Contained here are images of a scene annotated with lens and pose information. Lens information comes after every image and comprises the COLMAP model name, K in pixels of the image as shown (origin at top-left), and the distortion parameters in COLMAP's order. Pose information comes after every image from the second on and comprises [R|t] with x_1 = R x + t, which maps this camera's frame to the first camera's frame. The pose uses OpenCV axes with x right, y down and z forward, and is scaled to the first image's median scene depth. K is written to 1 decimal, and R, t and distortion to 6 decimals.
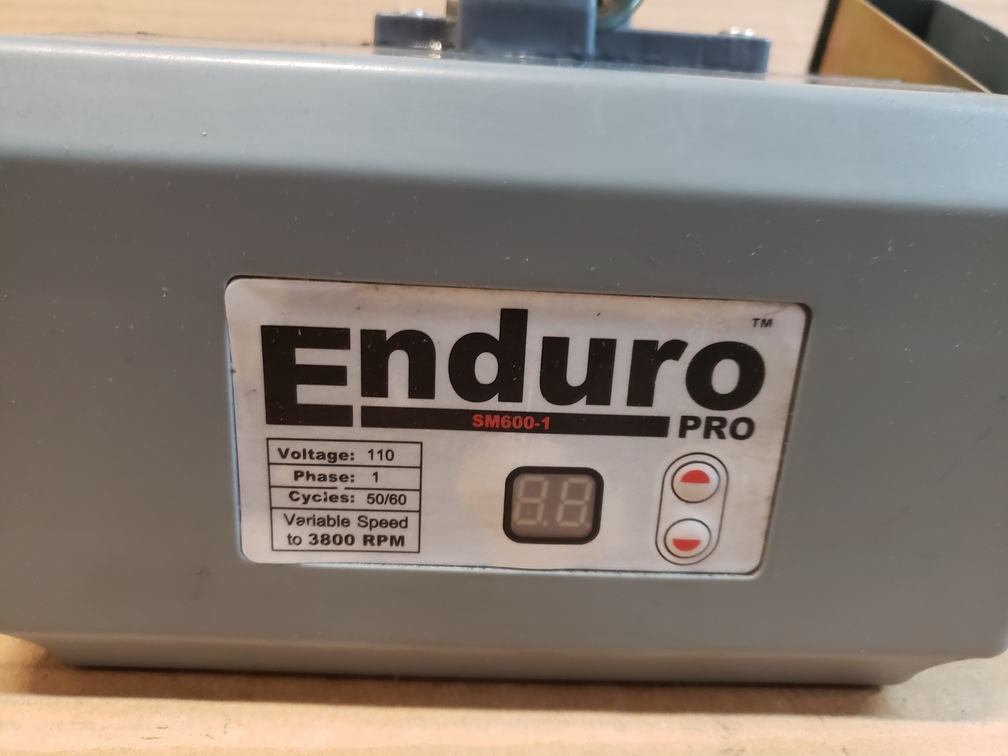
lens RADIAL K [[800.9, 0, 497.4], [0, 800.9, 376.3], [0, 0, 1]] dist [-0.030748, 0.067024]
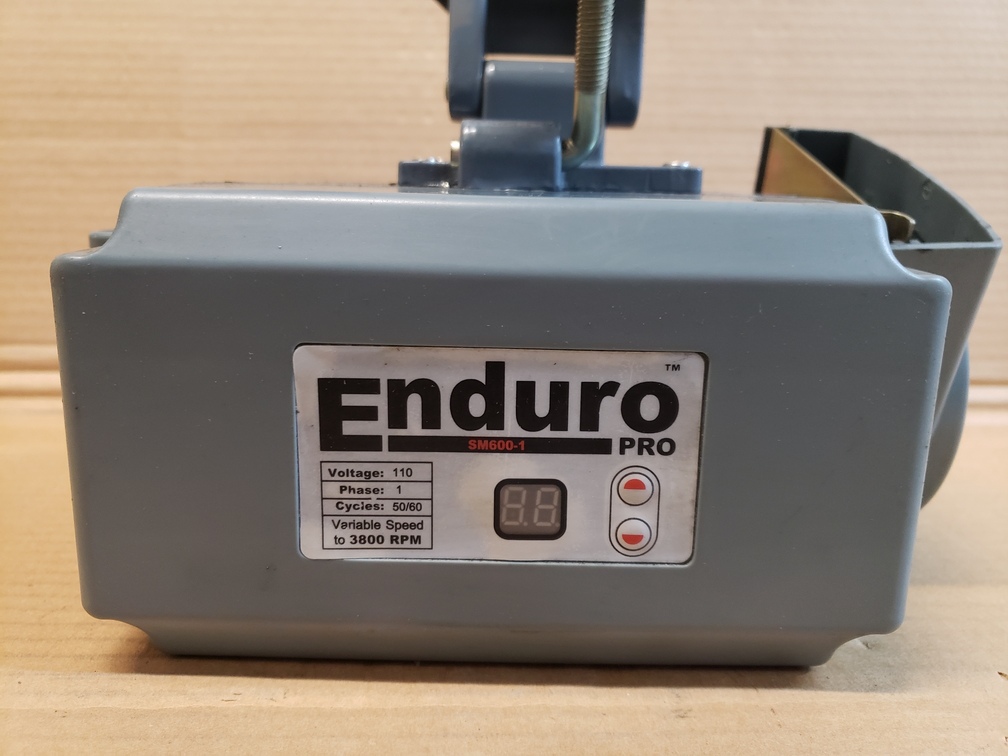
lens RADIAL K [[785.0, 0, 503.3], [0, 785.0, 377.8], [0, 0, 1]] dist [-0.025918, 0.067707]
pose [[0.999227, -0.027794, -0.027797, 0.067554], [0.023590, 0.989648, -0.141567, 0.129417], [0.031444, 0.140802, 0.989538, -0.343658]]
